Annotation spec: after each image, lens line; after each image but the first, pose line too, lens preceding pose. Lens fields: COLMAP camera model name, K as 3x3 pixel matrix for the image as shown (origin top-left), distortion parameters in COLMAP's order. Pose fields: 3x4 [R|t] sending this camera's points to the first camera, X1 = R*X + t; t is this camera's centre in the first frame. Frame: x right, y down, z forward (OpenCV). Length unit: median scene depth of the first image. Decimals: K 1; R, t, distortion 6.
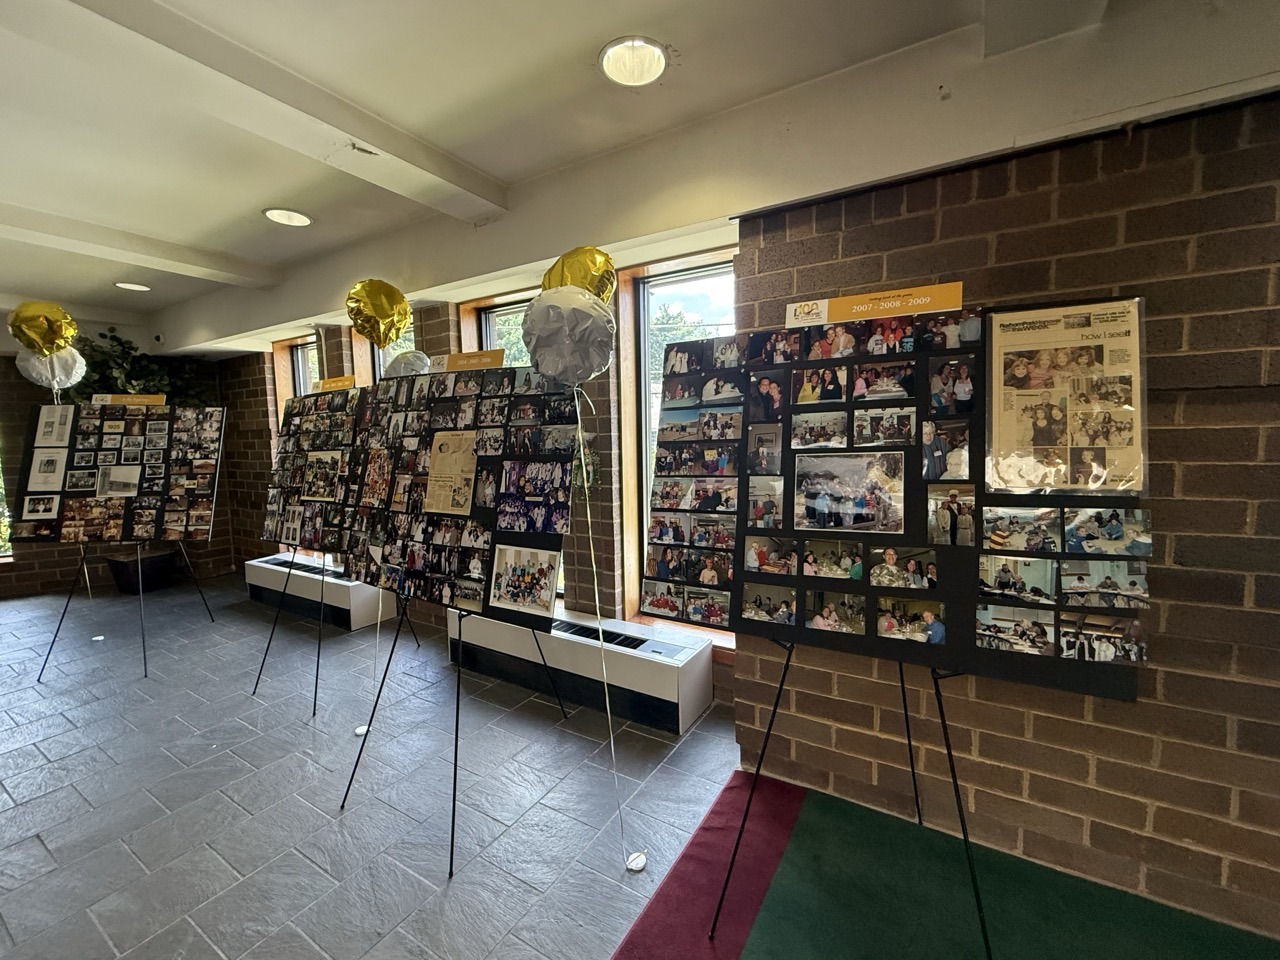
lens RADIAL K [[520.0, 0, 646.2], [0, 520.0, 482.1], [0, 0, 1]] dist [0.000993, -0.000404]
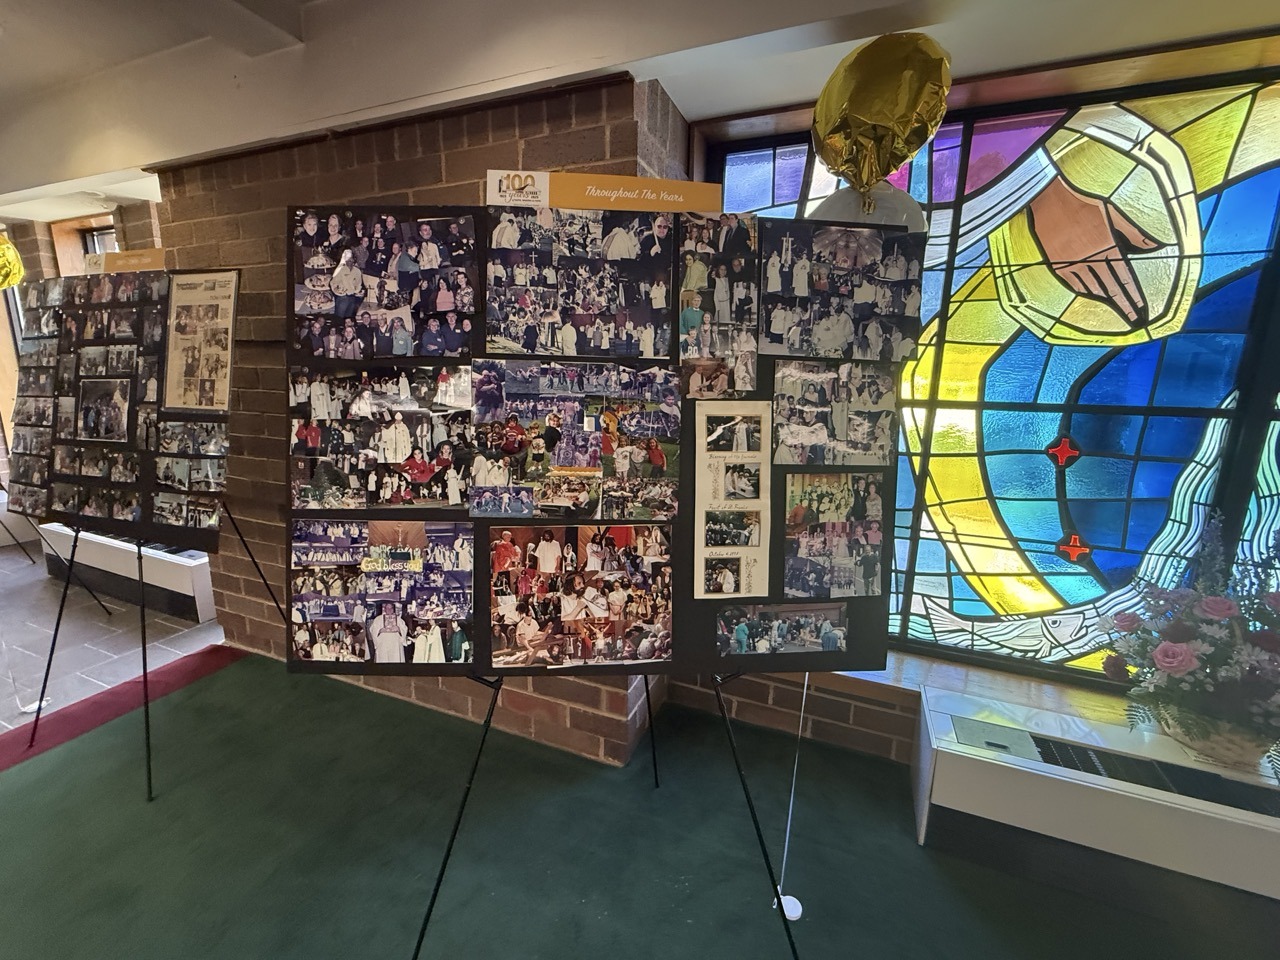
lens RADIAL K [[520.0, 0, 638.1], [0, 520.0, 477.9], [0, 0, 1]] dist [0.000993, -0.000404]
pose [[0.987629, 0.007451, 0.156633, 1.611678], [-0.023970, 0.994305, 0.103840, 0.021827], [-0.154967, -0.106310, 0.982183, -0.526559]]
